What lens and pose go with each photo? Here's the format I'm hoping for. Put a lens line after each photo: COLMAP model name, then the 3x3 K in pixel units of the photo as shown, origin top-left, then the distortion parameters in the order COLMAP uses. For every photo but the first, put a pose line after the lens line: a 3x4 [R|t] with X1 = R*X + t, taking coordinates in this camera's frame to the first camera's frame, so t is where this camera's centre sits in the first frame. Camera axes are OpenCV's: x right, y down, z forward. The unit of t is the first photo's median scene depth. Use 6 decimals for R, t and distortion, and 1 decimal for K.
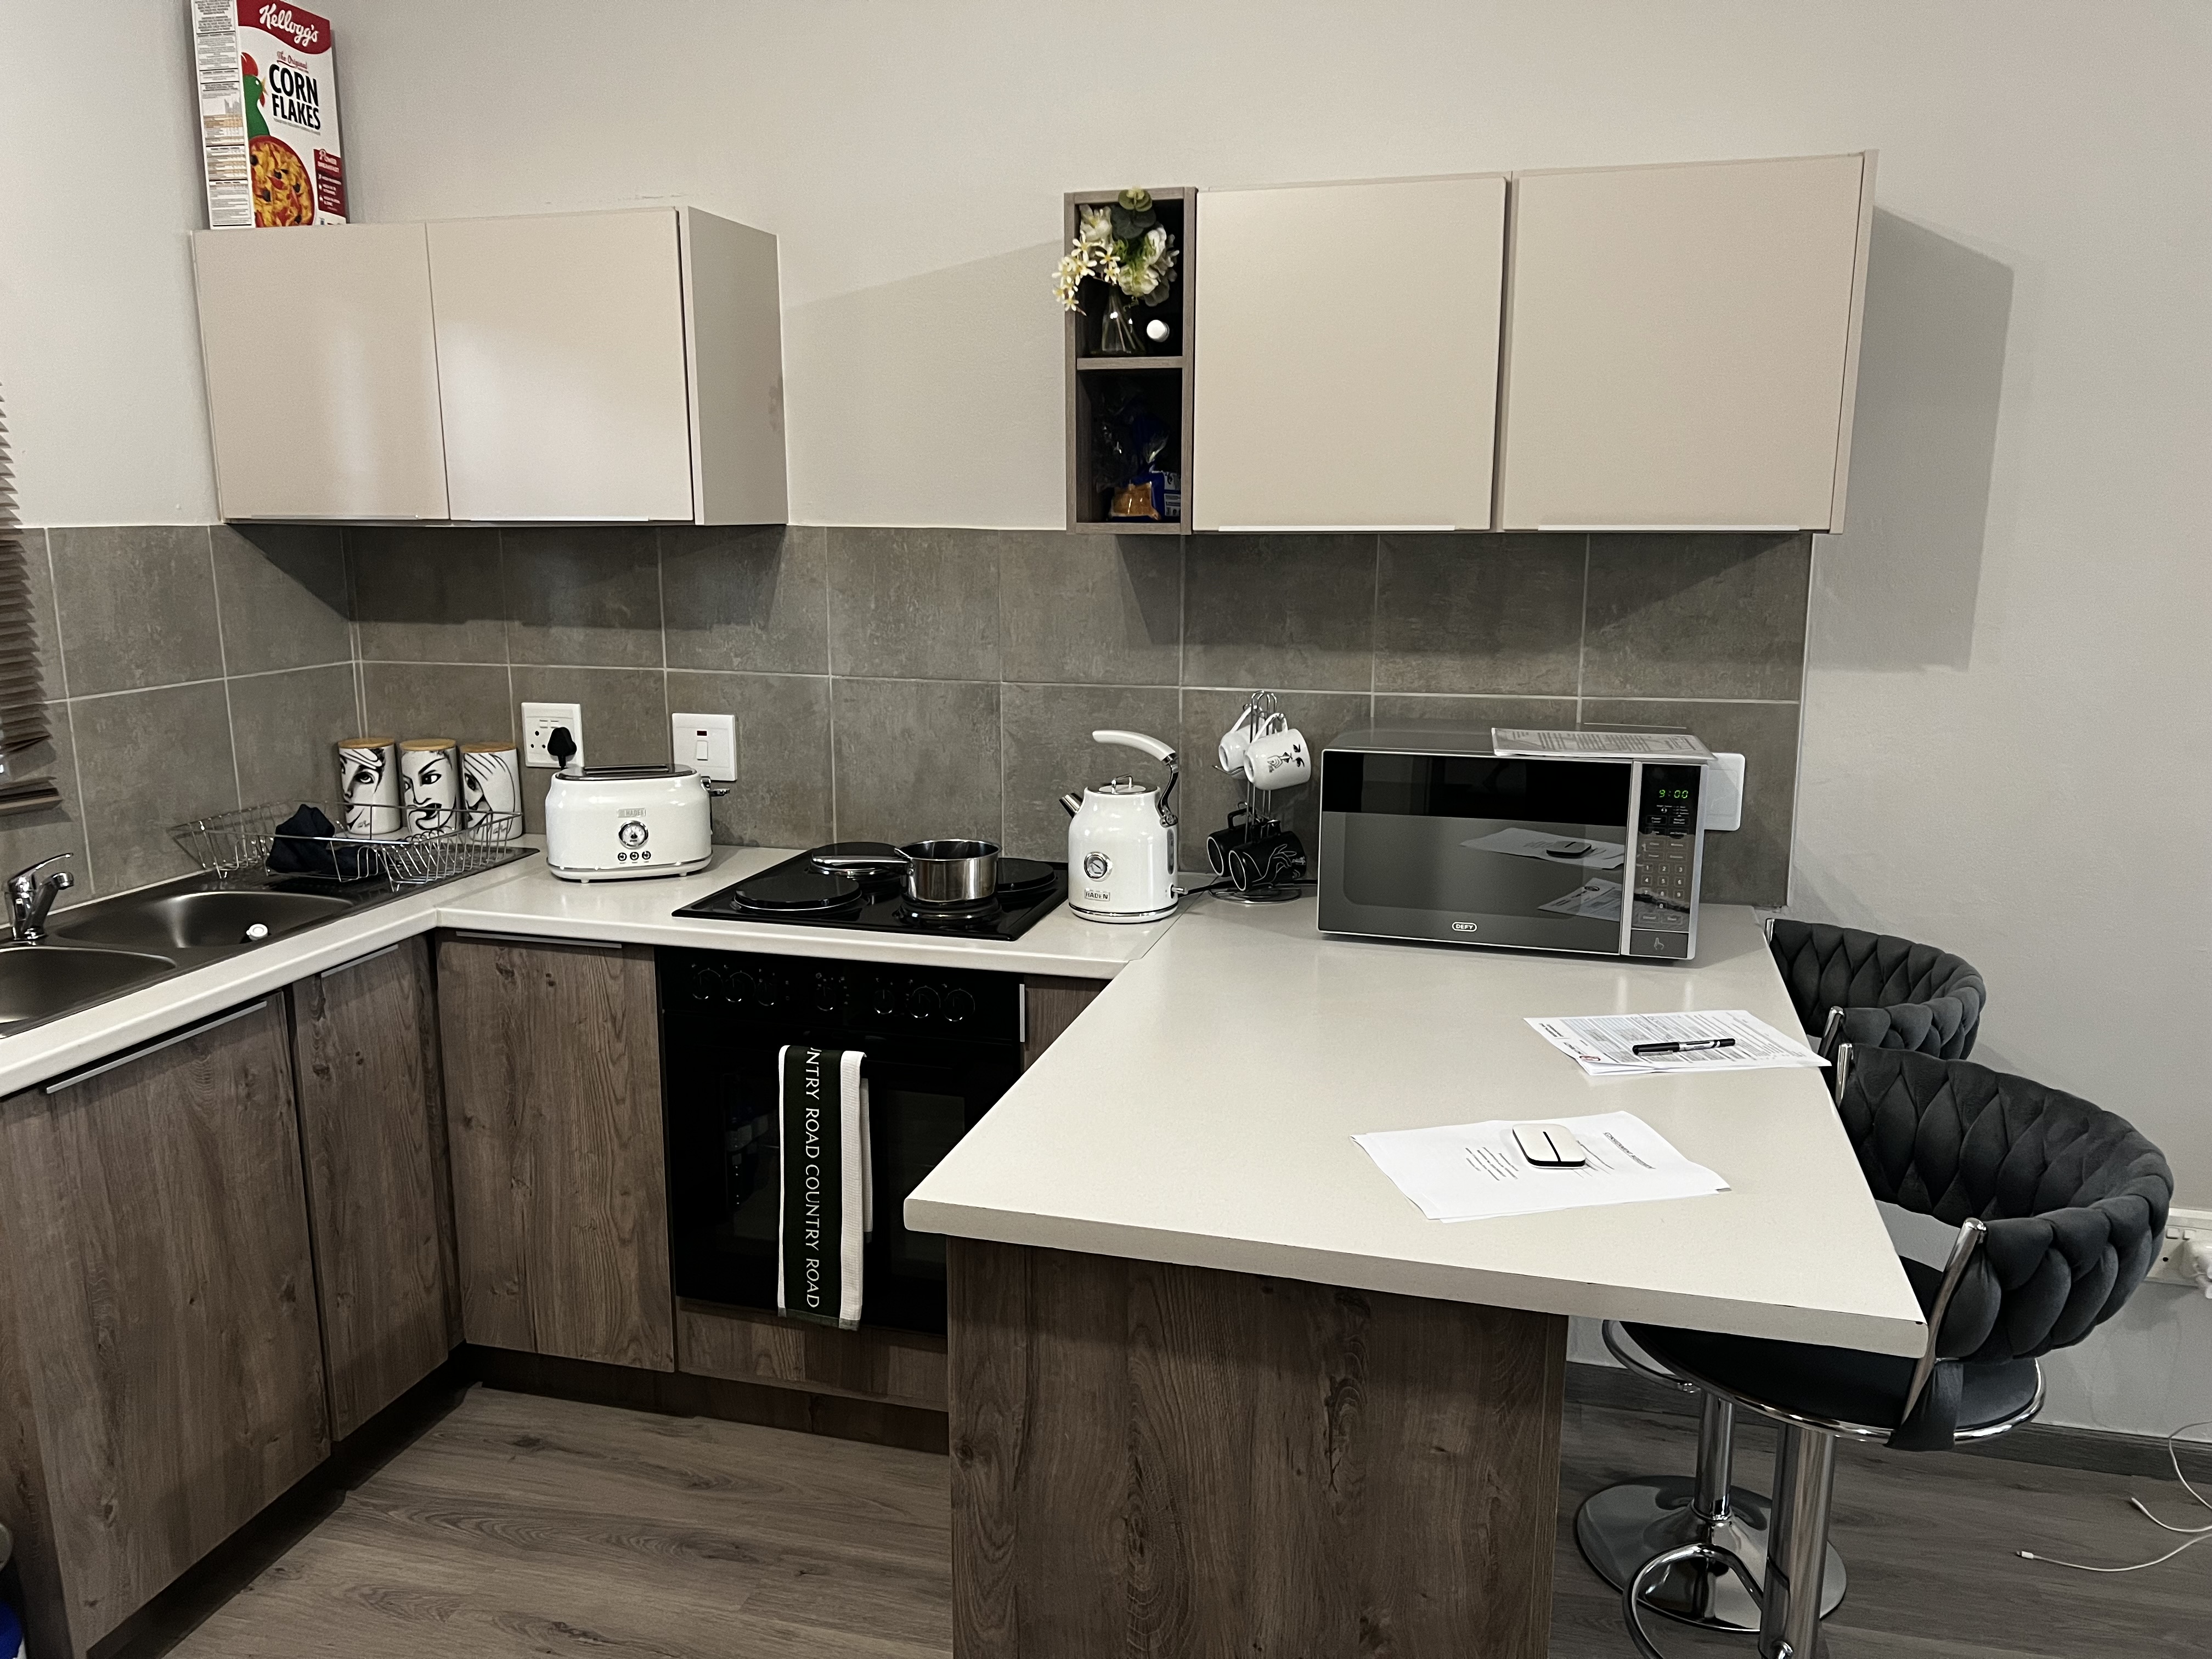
lens RADIAL K [[1650.0, 0, 1111.9], [0, 1650.0, 821.9], [0, 0, 1]] dist [0.052115, -0.064253]
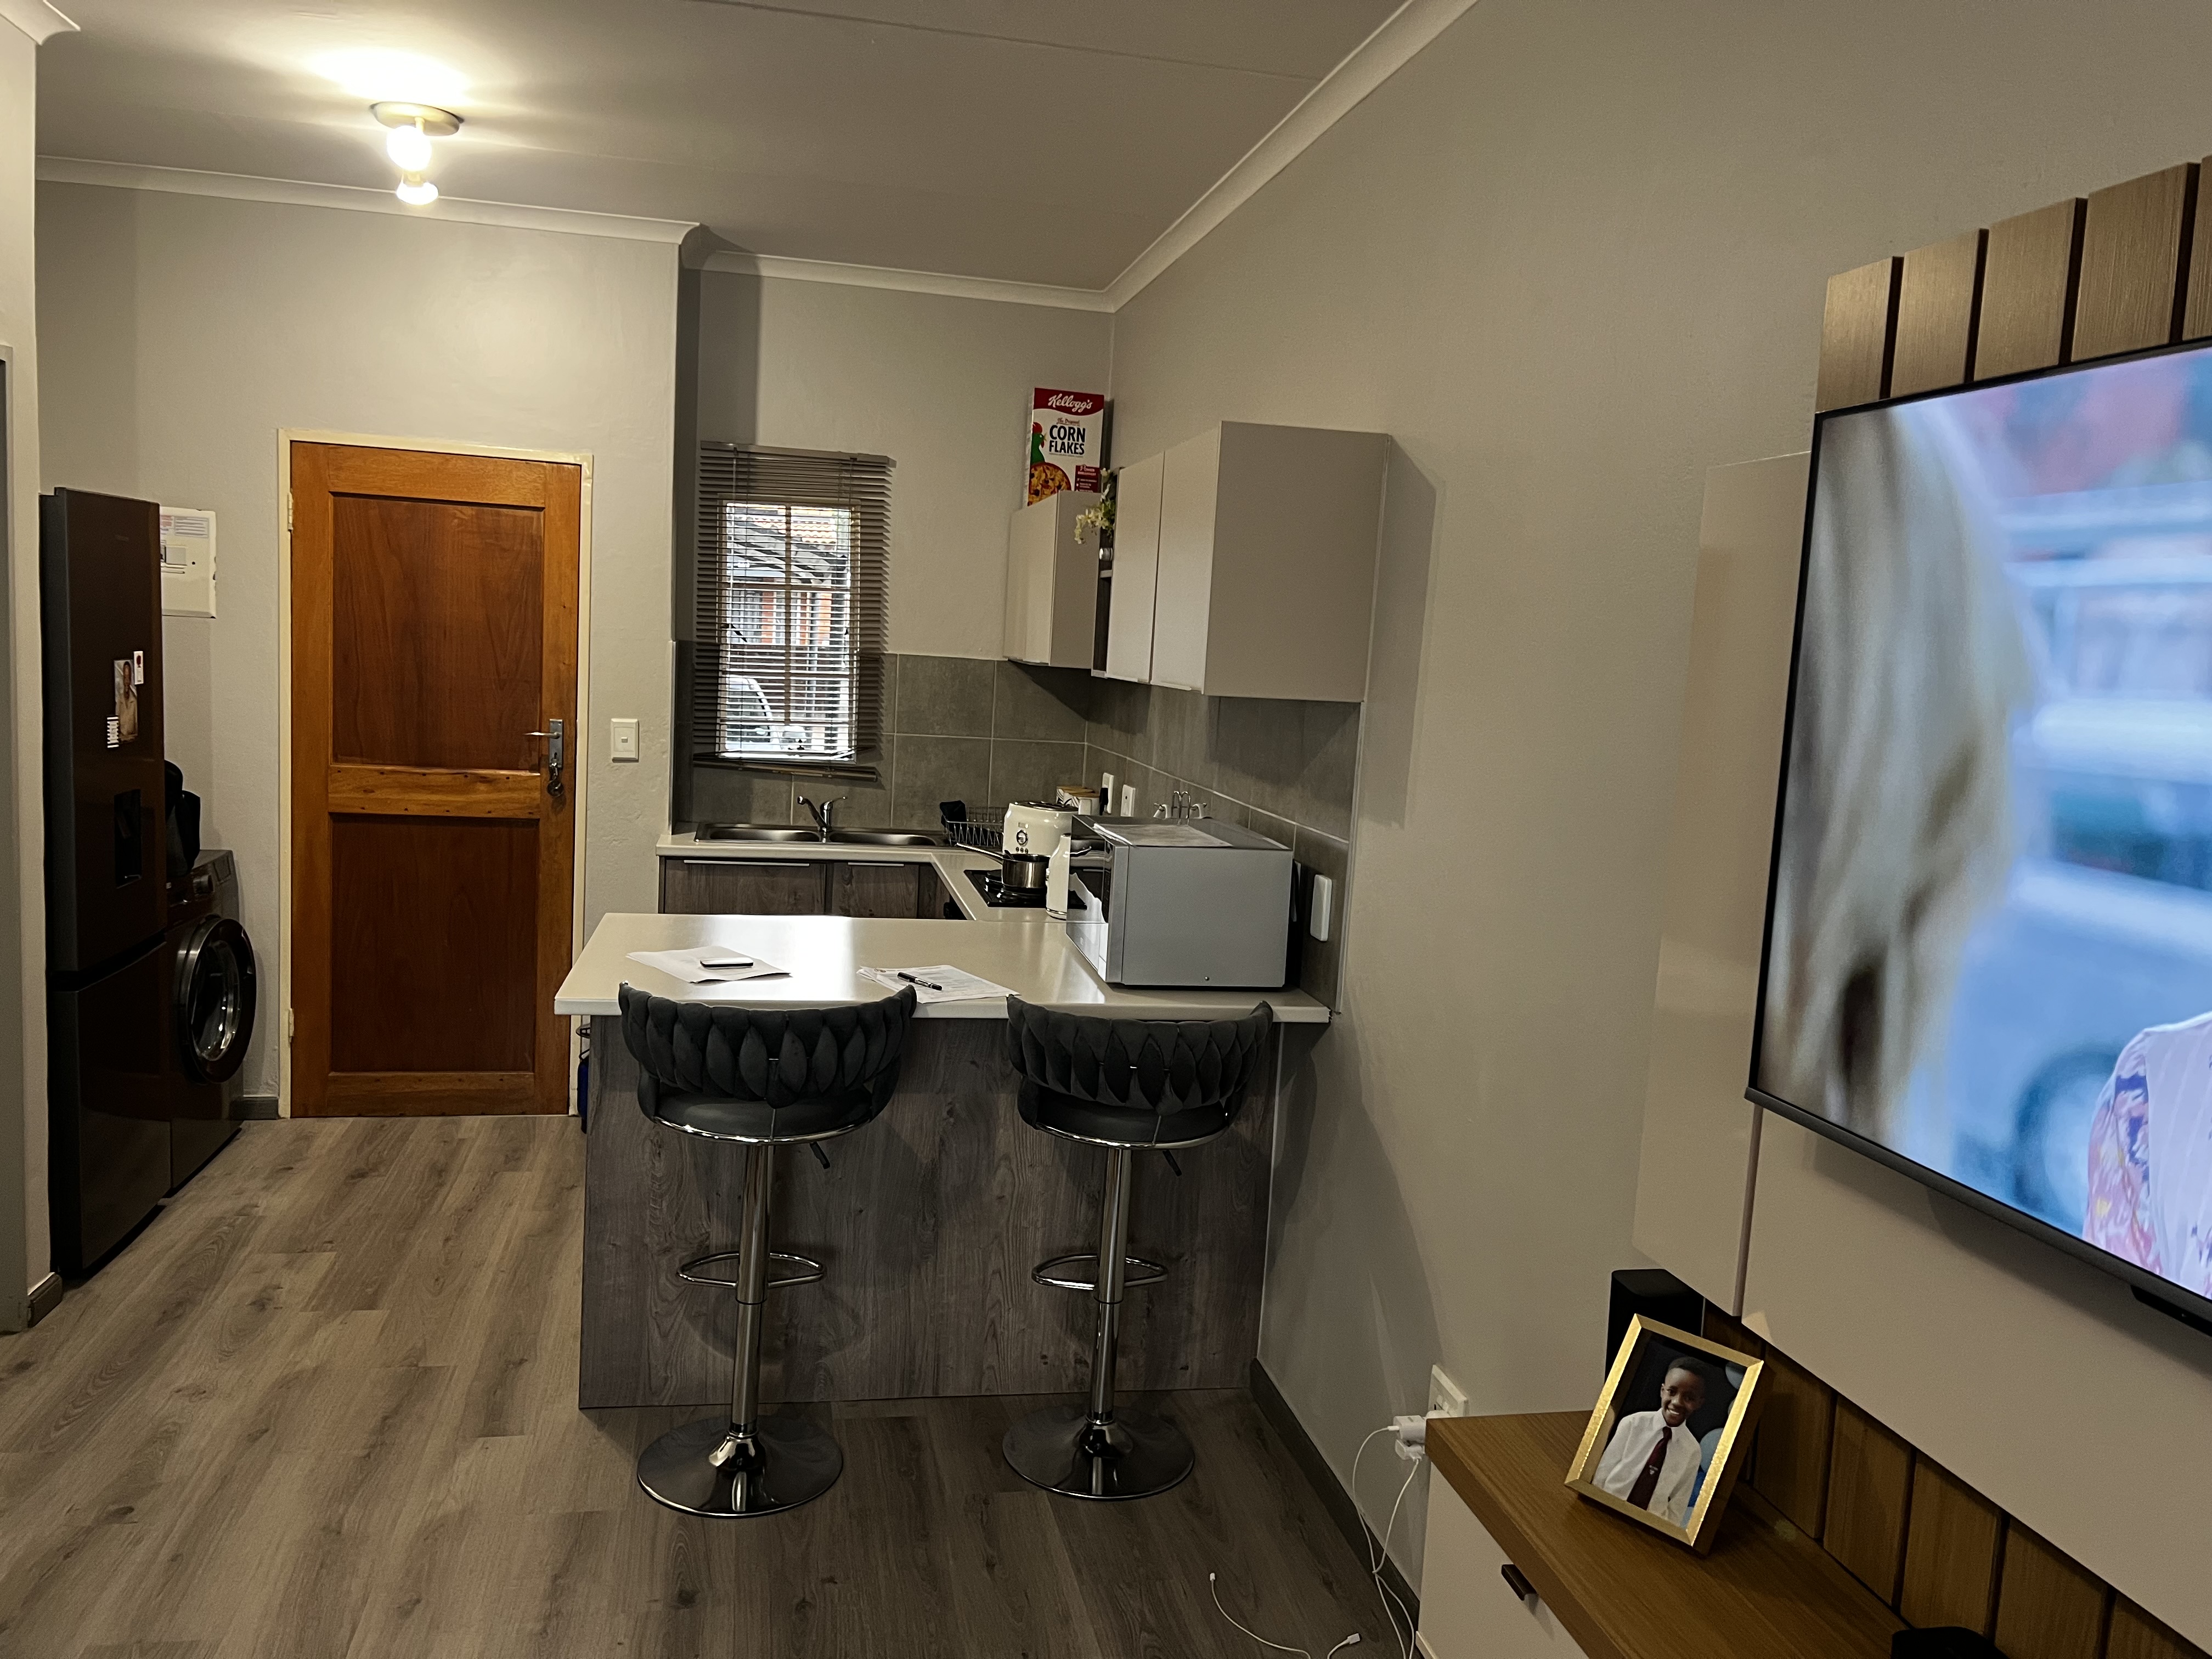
lens RADIAL K [[1650.0, 0, 1109.6], [0, 1650.0, 833.4], [0, 0, 1]] dist [0.052115, -0.064253]
pose [[0.444758, 0.130382, -0.886110, 1.274222], [-0.229176, 0.972978, 0.028135, -0.066250], [0.865834, 0.190562, 0.462620, 0.265752]]
